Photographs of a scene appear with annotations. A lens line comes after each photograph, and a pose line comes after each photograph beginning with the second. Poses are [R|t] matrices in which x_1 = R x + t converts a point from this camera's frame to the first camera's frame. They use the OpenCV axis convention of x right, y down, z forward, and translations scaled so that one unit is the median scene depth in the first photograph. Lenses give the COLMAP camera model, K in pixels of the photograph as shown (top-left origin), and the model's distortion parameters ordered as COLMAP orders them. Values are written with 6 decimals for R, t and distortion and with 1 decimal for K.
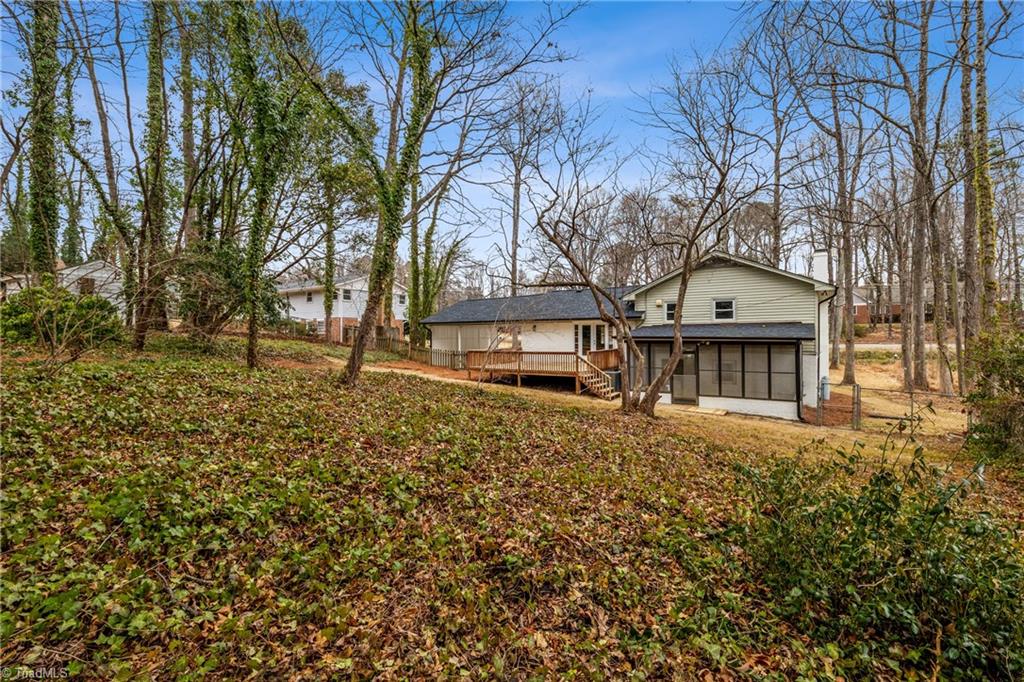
lens RADIAL K [[467.7, 0, 512.0], [0, 467.7, 341.0], [0, 0, 1]] dist [0.000892, -0.000167]
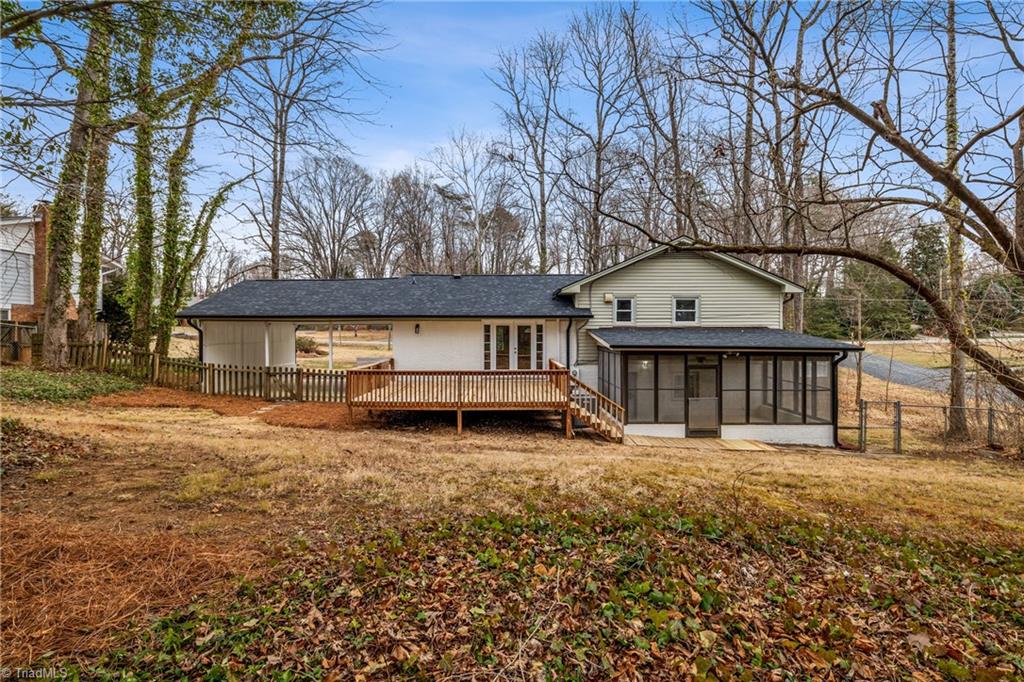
lens RADIAL K [[484.5, 0, 513.0], [0, 484.5, 332.0], [0, 0, 1]] dist [0.000959, 0.000022]
pose [[0.833427, 0.008040, 0.552572, -0.248977], [0.000455, 0.999884, -0.015235, -0.015195], [-0.552630, 0.012949, 0.833326, 0.439656]]
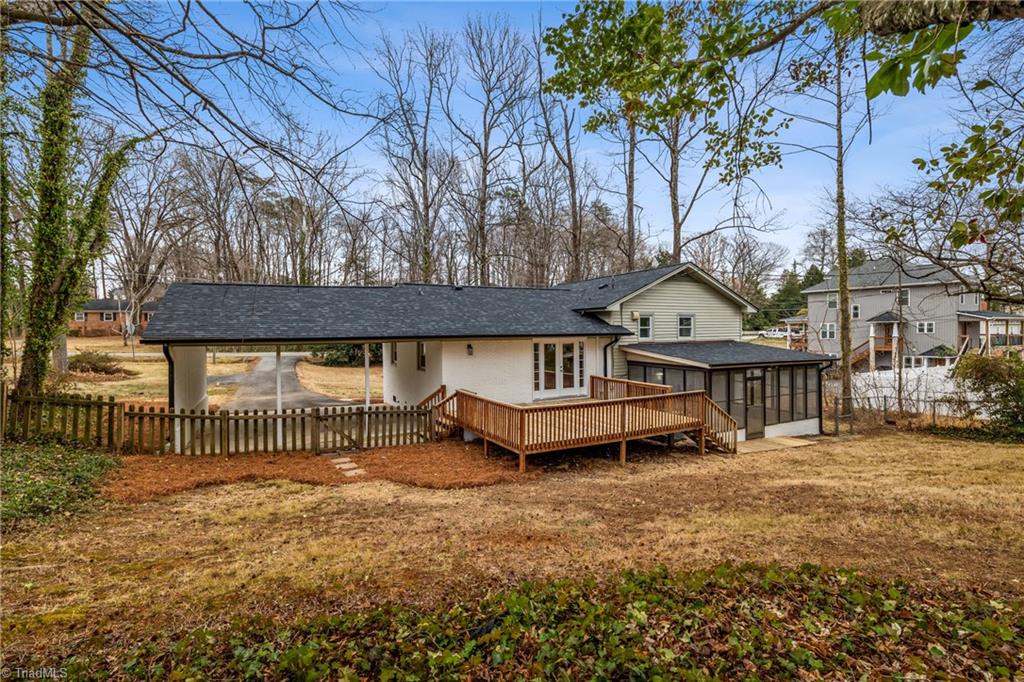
lens RADIAL K [[467.7, 0, 512.0], [0, 467.7, 341.0], [0, 0, 1]] dist [0.000892, -0.000167]
pose [[0.486272, -0.018425, 0.873613, -0.499966], [0.016036, 0.999797, 0.012160, -0.052122], [-0.873661, 0.008096, 0.486469, 0.803911]]
